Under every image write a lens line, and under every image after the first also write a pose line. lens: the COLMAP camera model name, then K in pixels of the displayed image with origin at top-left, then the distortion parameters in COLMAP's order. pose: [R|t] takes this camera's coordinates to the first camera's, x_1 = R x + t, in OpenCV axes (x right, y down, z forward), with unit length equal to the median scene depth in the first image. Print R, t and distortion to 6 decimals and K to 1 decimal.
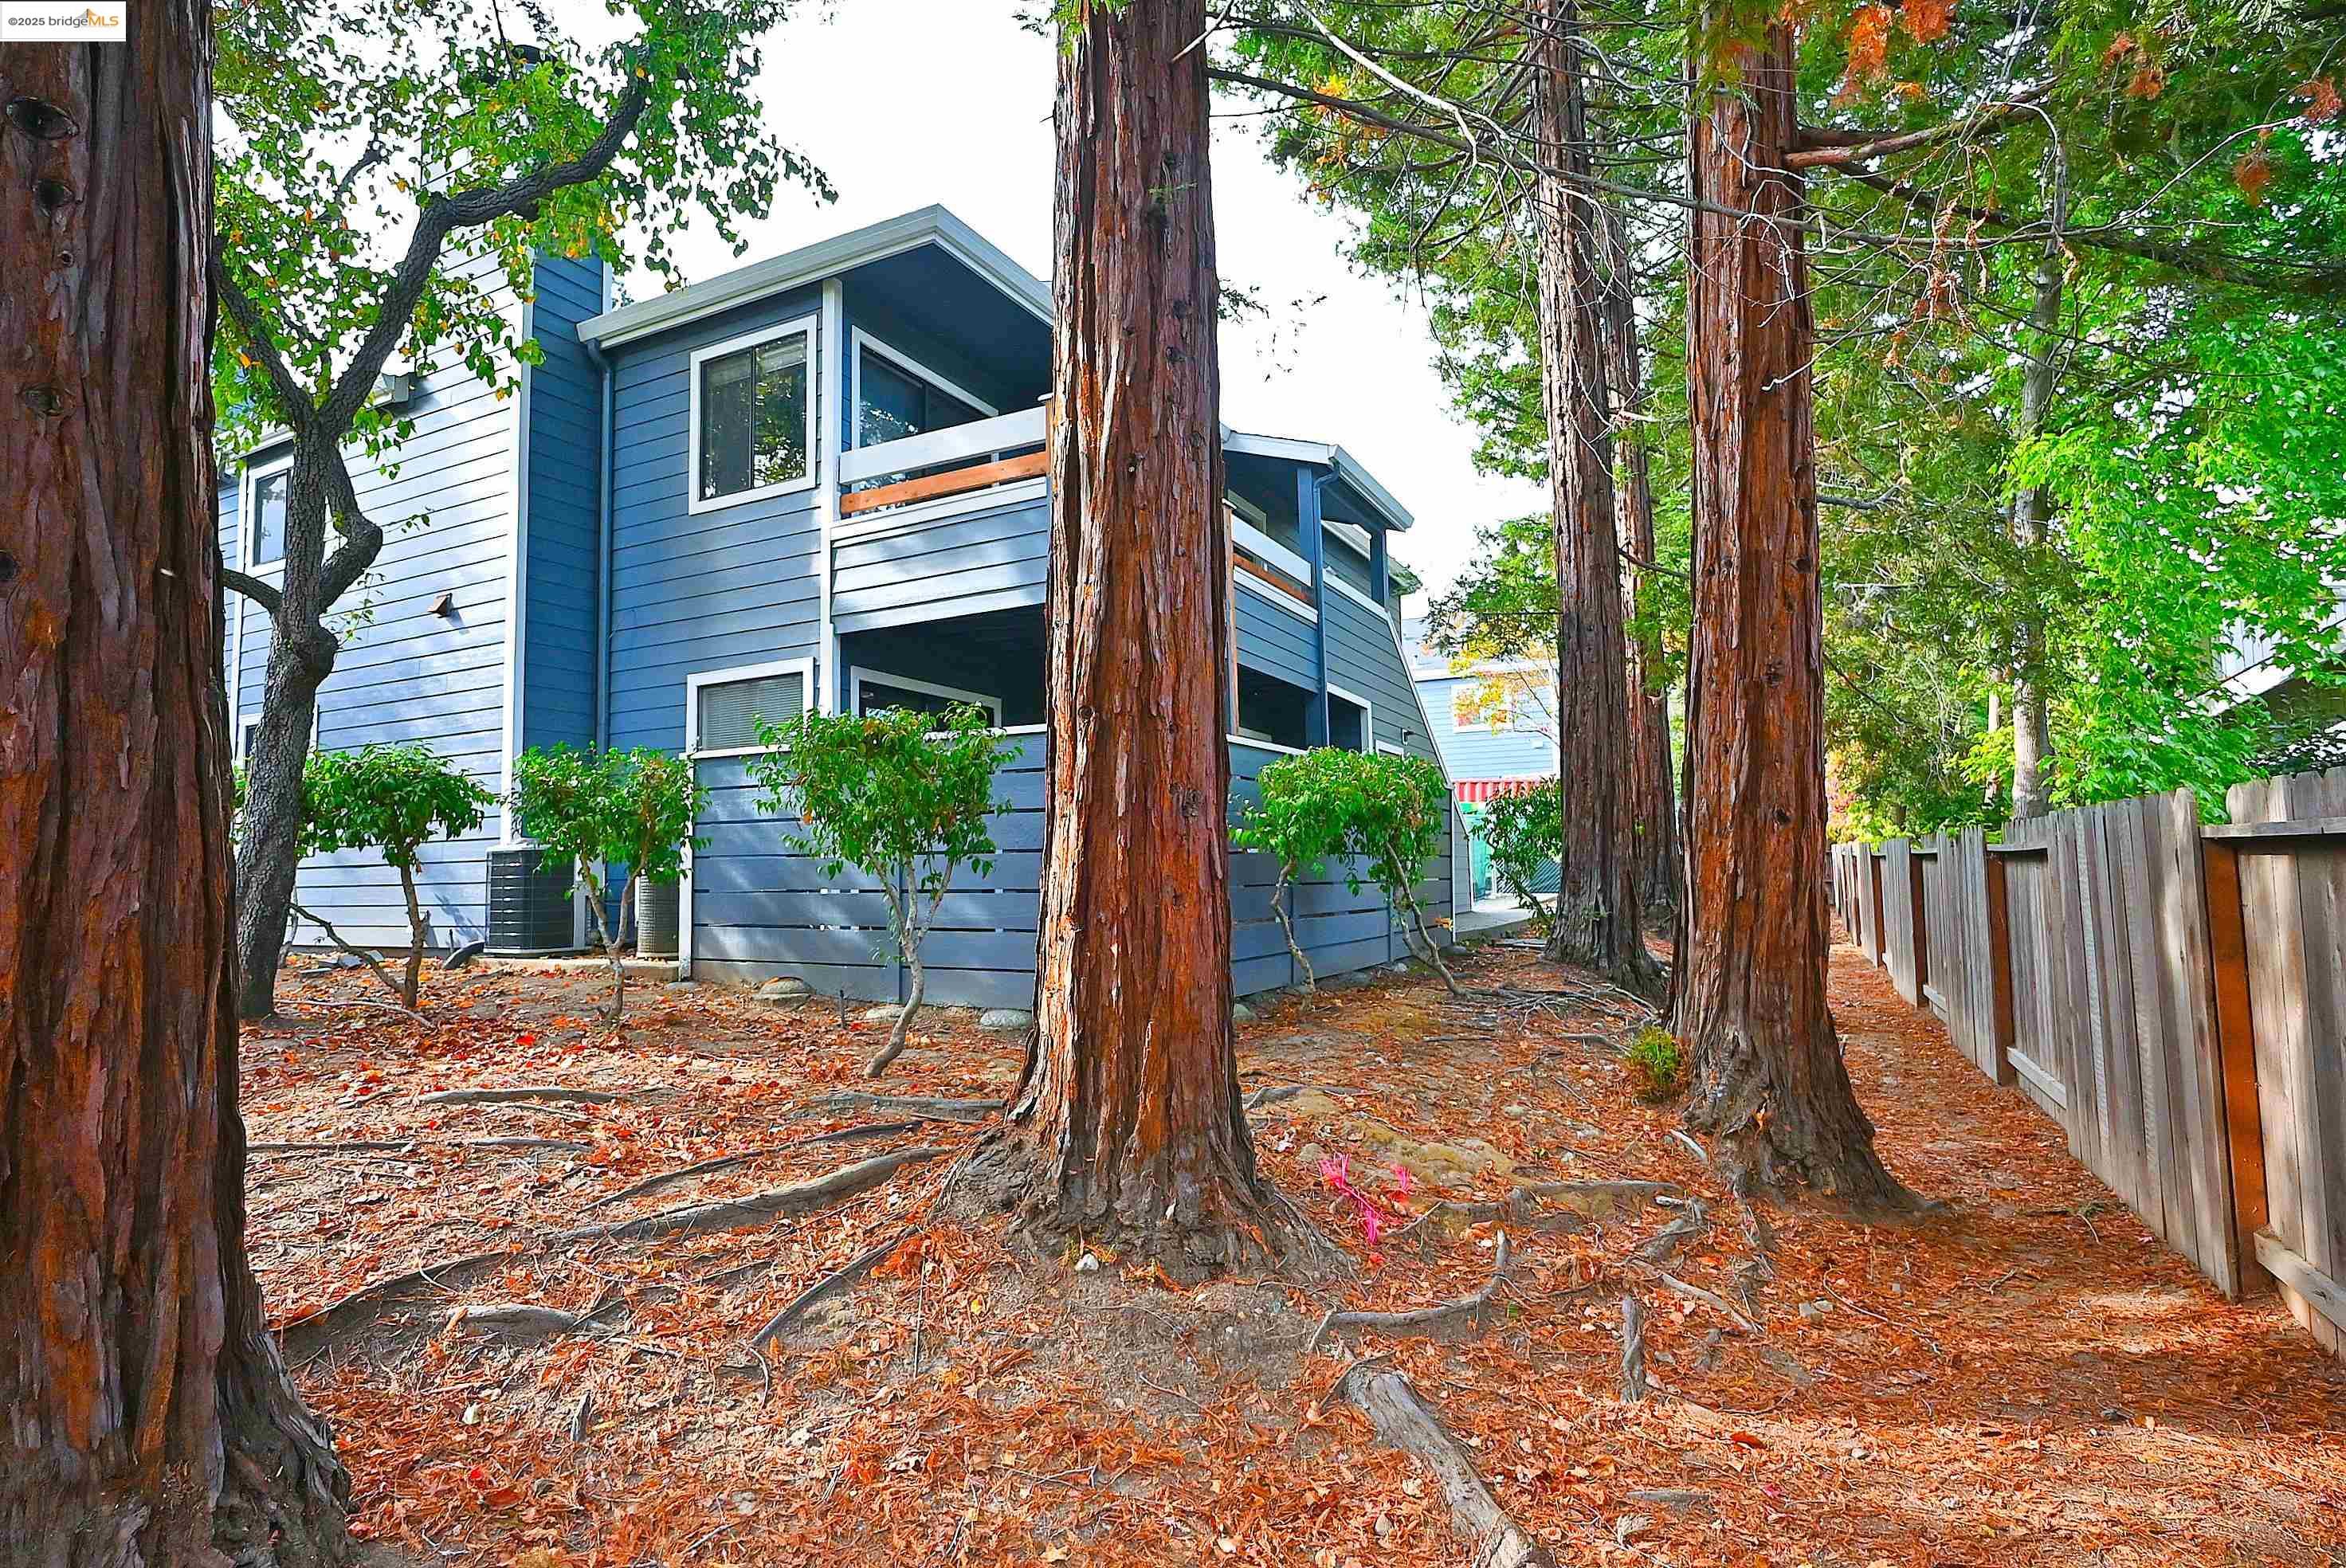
lens RADIAL K [[1177.0, 0, 1173.0], [0, 1177.0, 784.0], [0, 0, 1]] dist [0.002647, 0.000280]
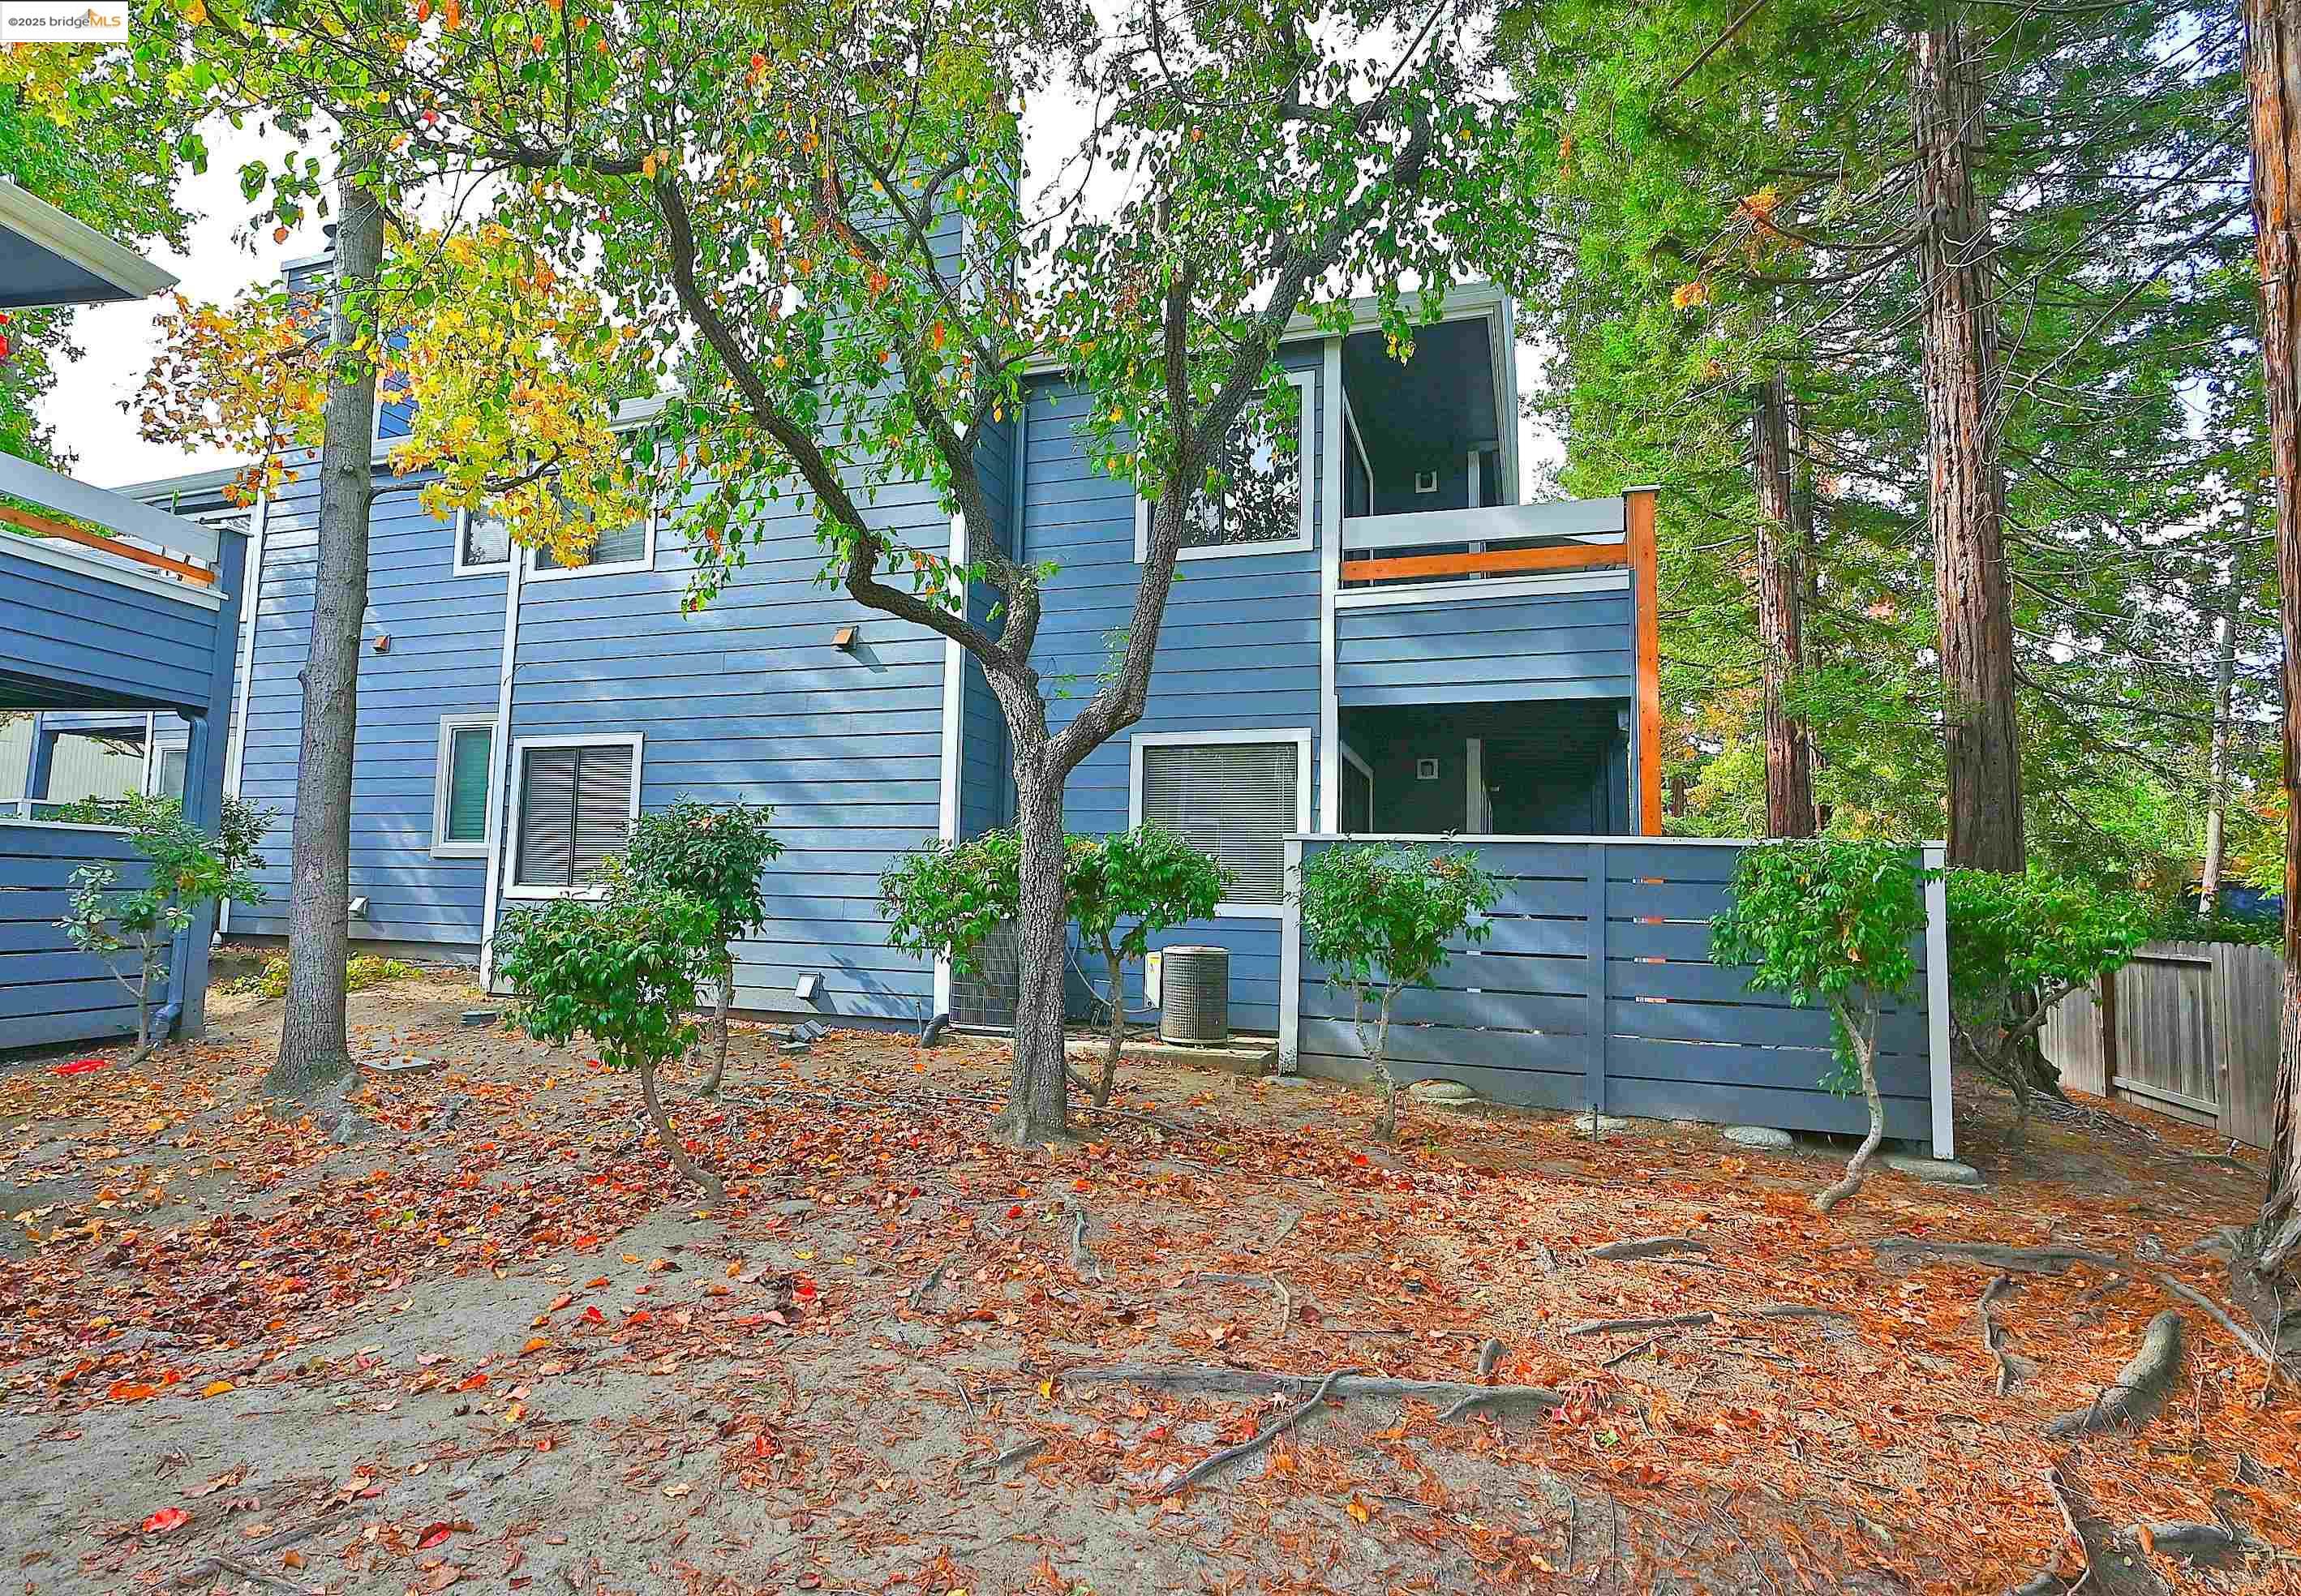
lens RADIAL K [[1195.7, 0, 1150.5], [0, 1195.7, 798.0], [0, 0, 1]] dist [-0.001669, -0.000315]
pose [[0.988754, 0.054362, 0.139318, -0.562793], [-0.052901, 0.998499, -0.014169, -0.030030], [-0.139879, 0.006639, 0.990146, 0.053932]]
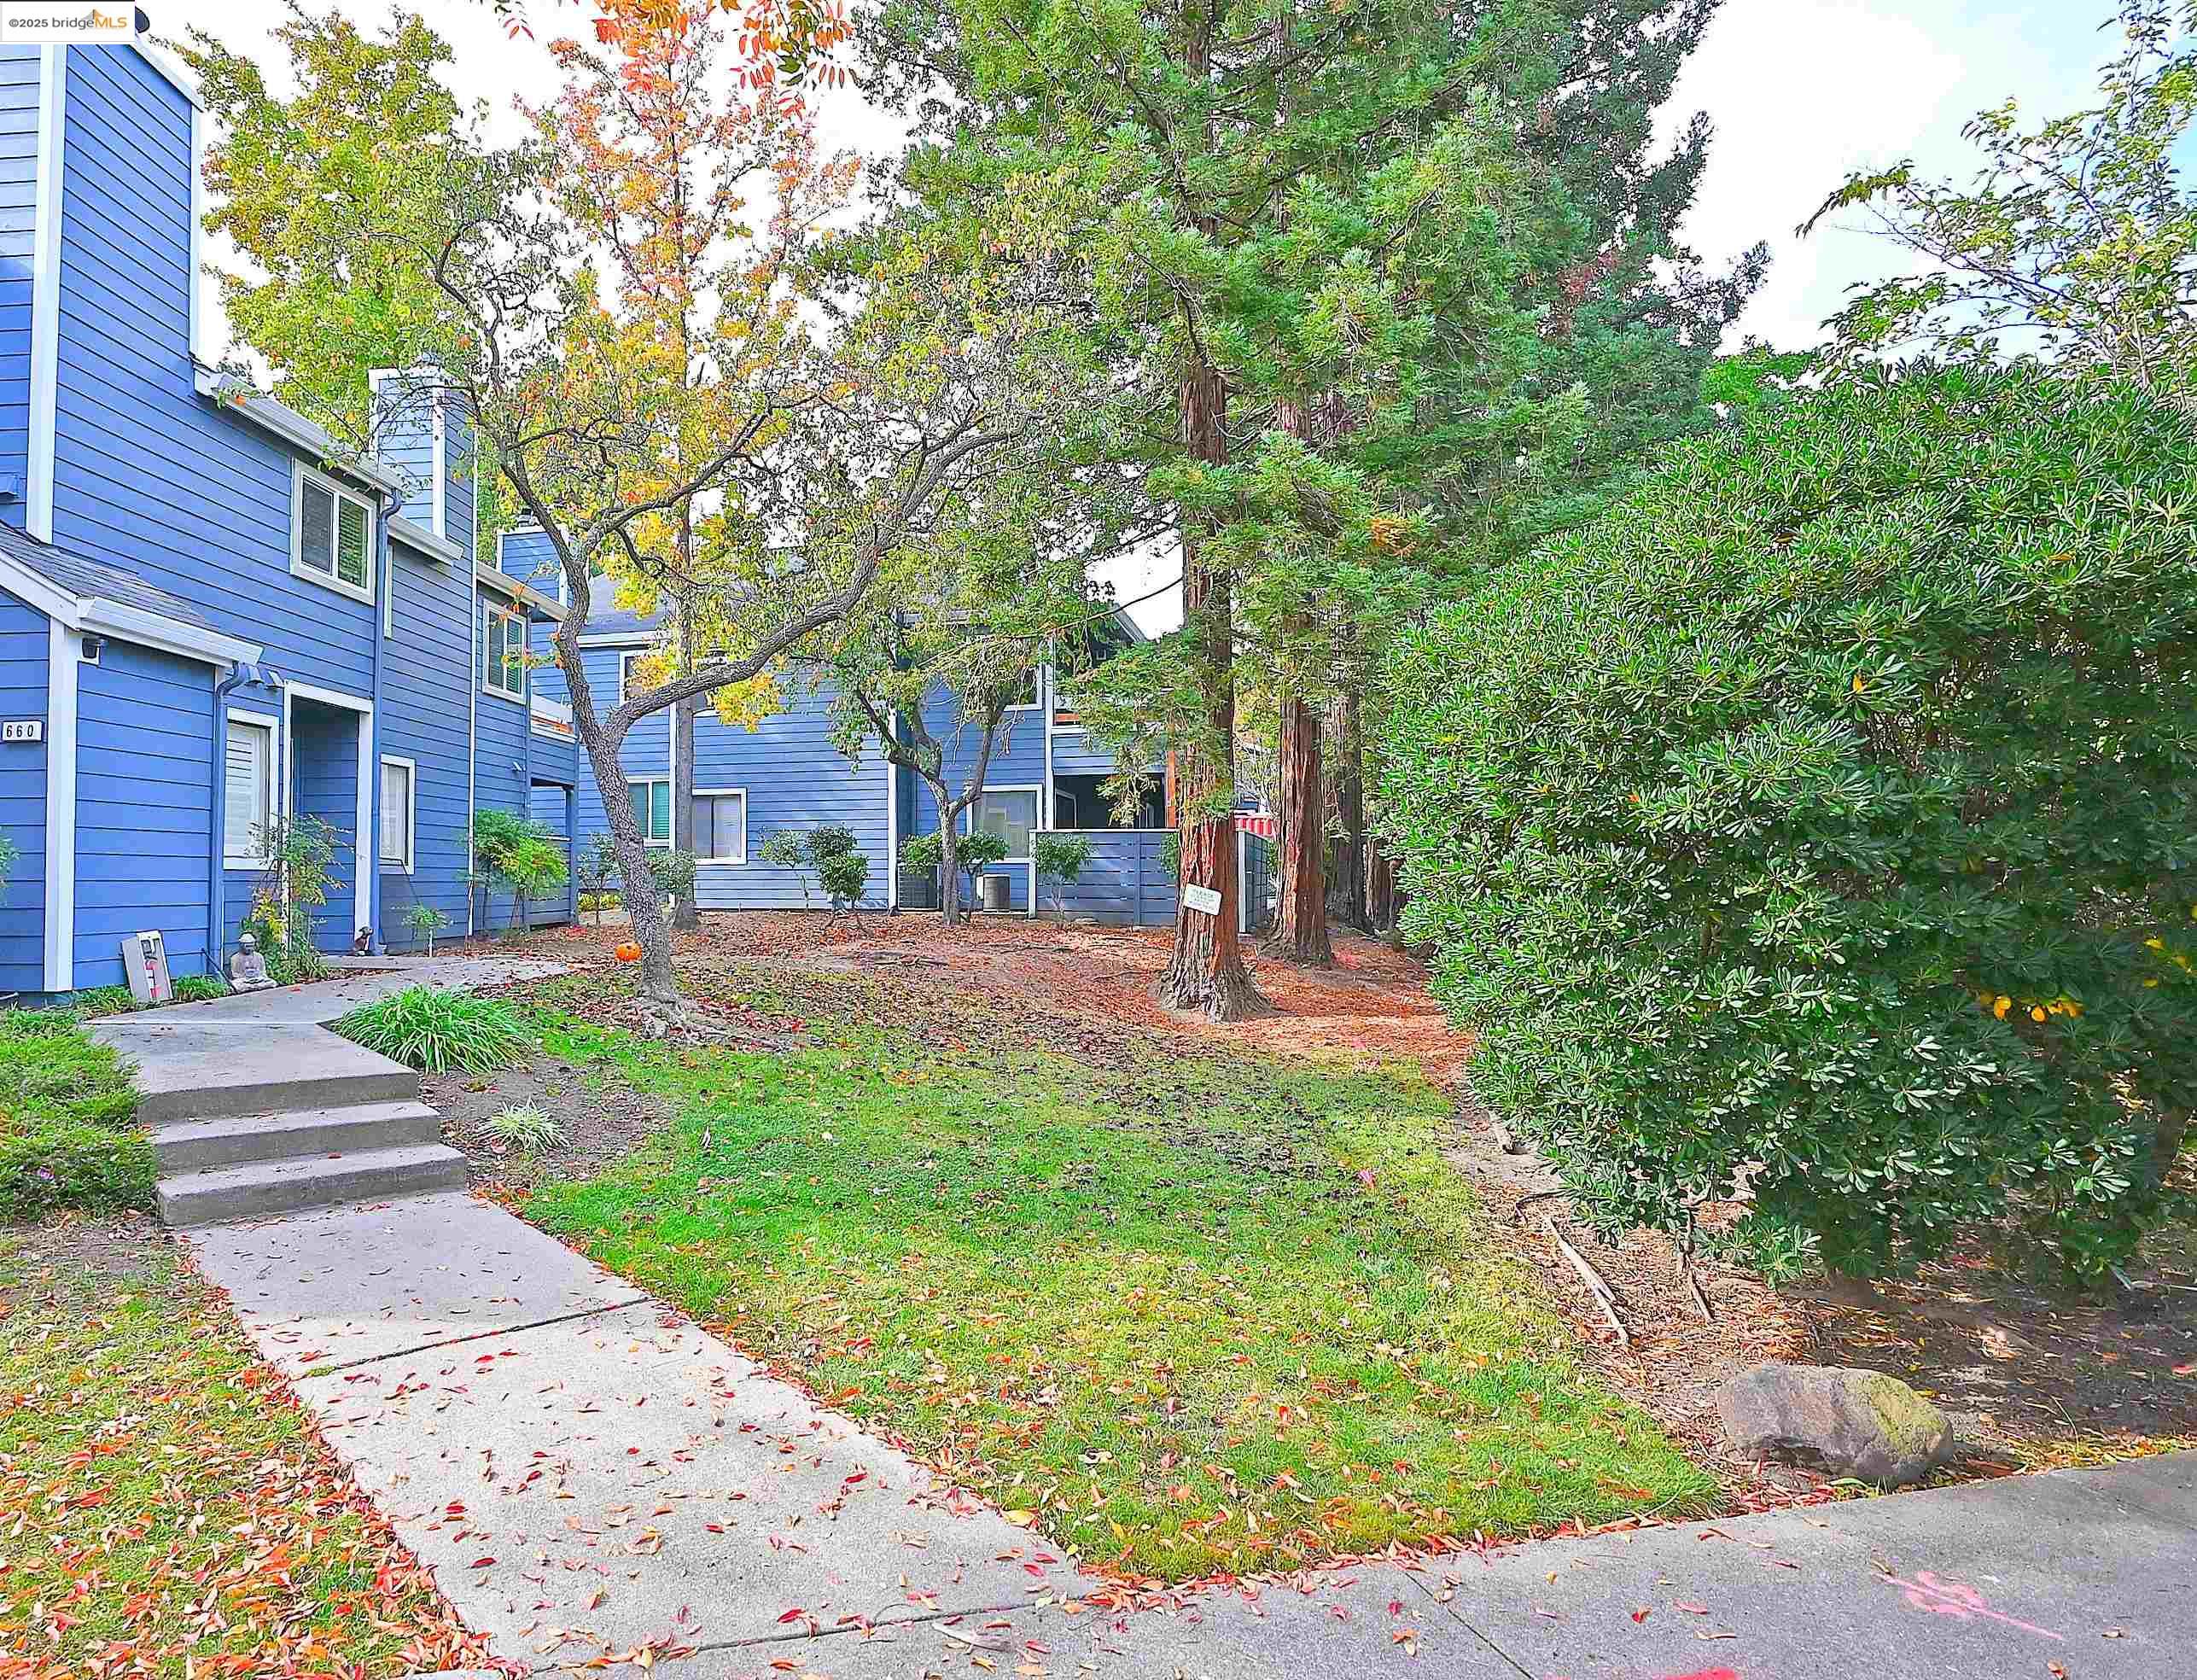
lens RADIAL K [[1253.1, 0, 1098.5], [0, 1253.1, 840.0], [0, 0, 1]] dist [0.000021, -0.000007]
pose [[0.962840, 0.024057, 0.269001, -0.863362], [-0.035393, 0.998675, 0.037370, -0.096009], [-0.267745, -0.045502, 0.962415, -1.450420]]
